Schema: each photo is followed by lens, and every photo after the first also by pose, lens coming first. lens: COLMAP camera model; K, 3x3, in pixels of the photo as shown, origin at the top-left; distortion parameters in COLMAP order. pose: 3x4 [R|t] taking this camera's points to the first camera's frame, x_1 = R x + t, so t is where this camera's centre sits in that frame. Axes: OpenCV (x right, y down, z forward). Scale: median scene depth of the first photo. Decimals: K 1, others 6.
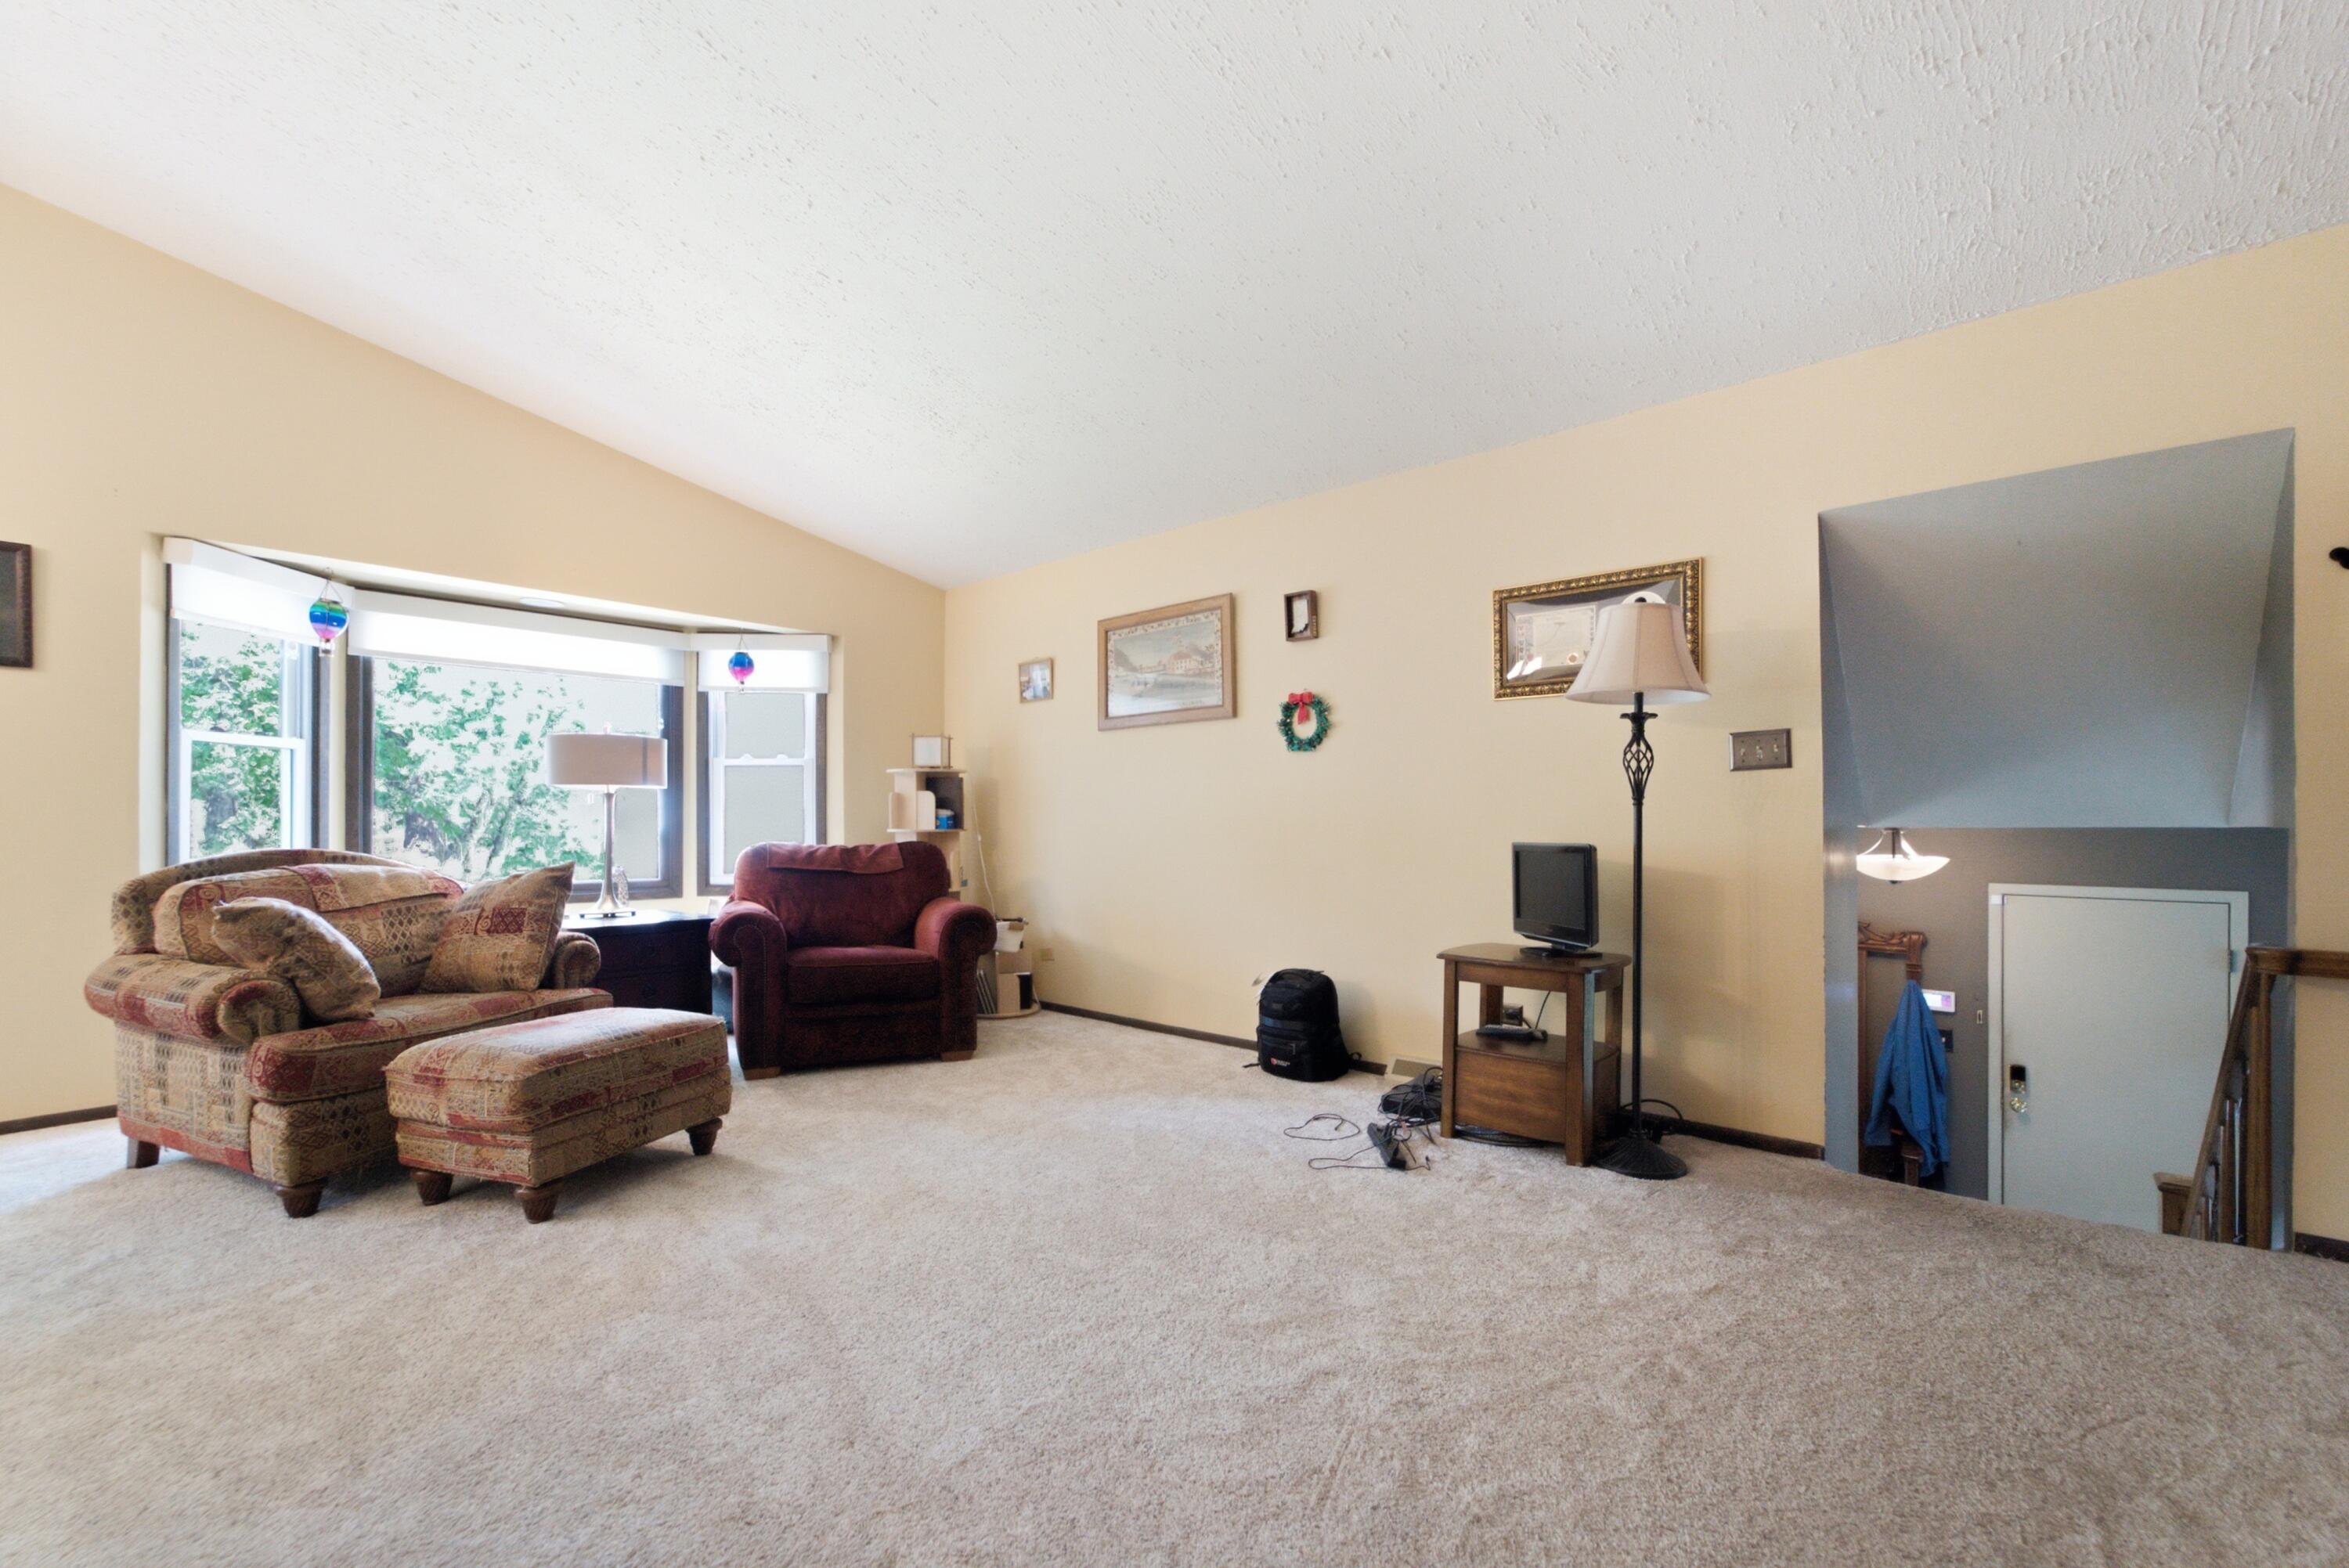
lens RADIAL K [[978.5, 0, 1185.7], [0, 978.5, 807.1], [0, 0, 1]] dist [-0.003172, -0.000026]
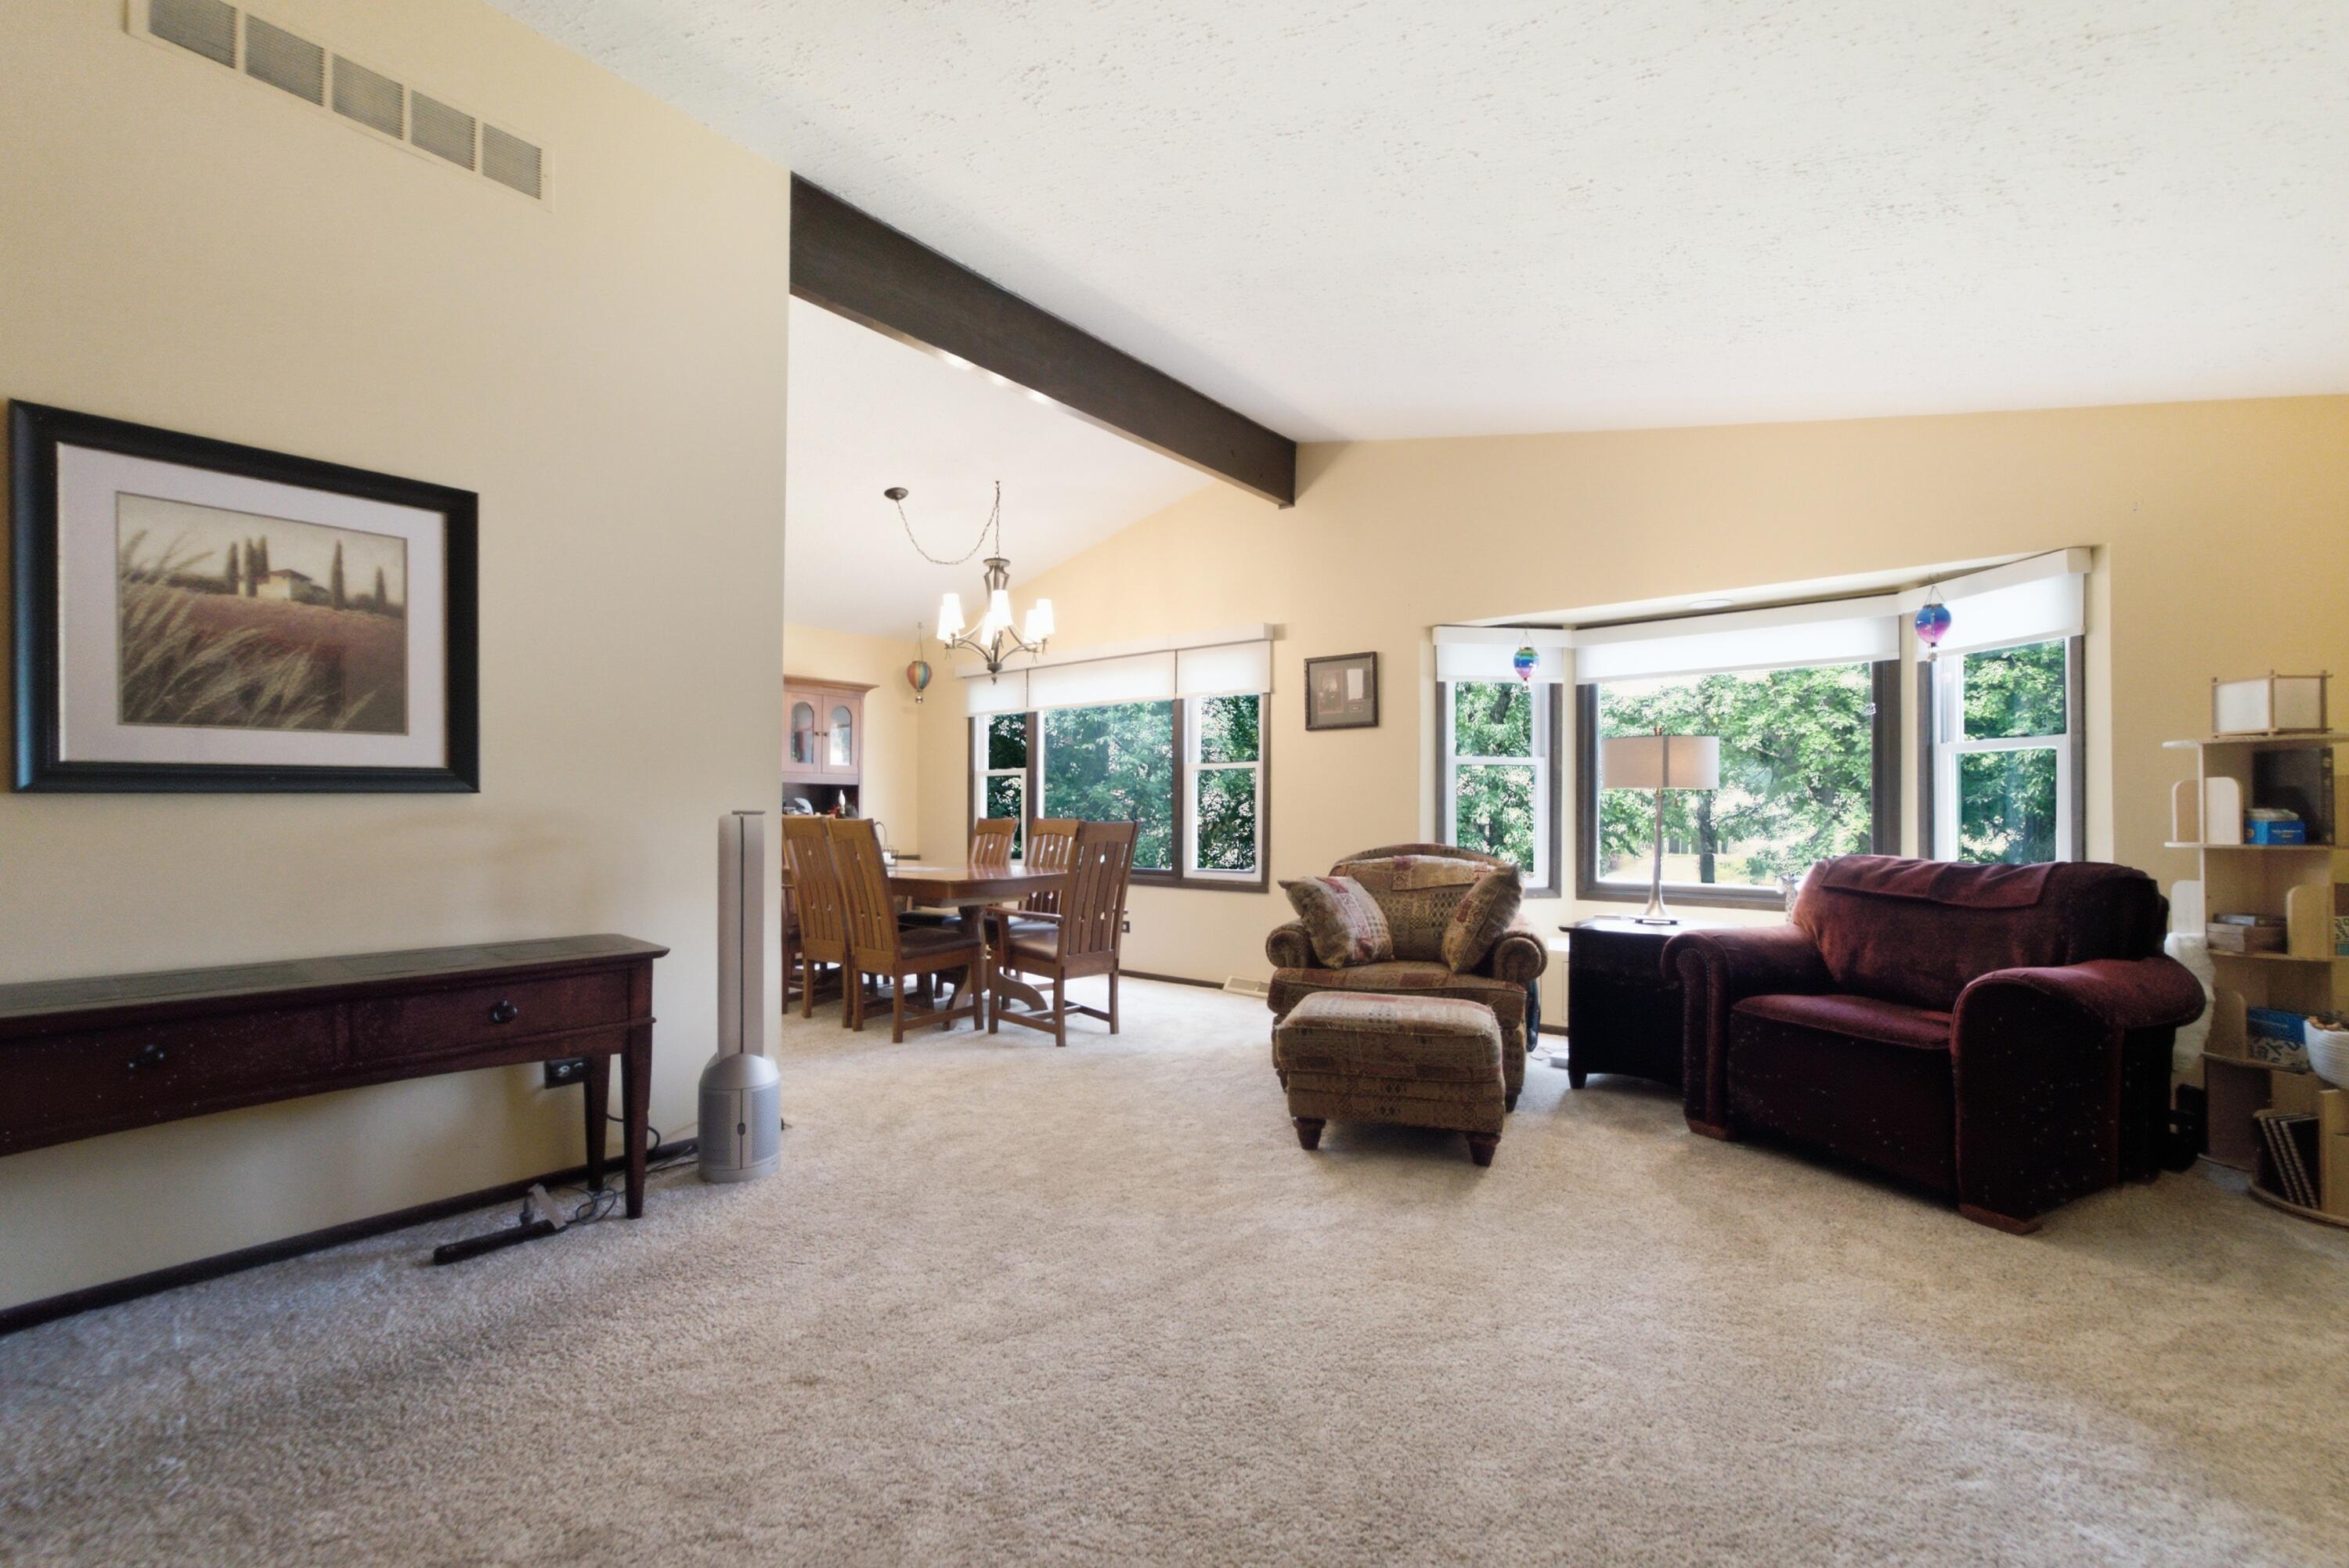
lens RADIAL K [[978.5, 0, 1185.7], [0, 978.5, 807.1], [0, 0, 1]] dist [-0.003172, -0.000026]
pose [[0.049610, -0.003354, -0.998763, 0.371991], [0.014148, 0.999896, -0.002655, -0.008114], [0.998668, -0.013999, 0.049652, 0.498927]]
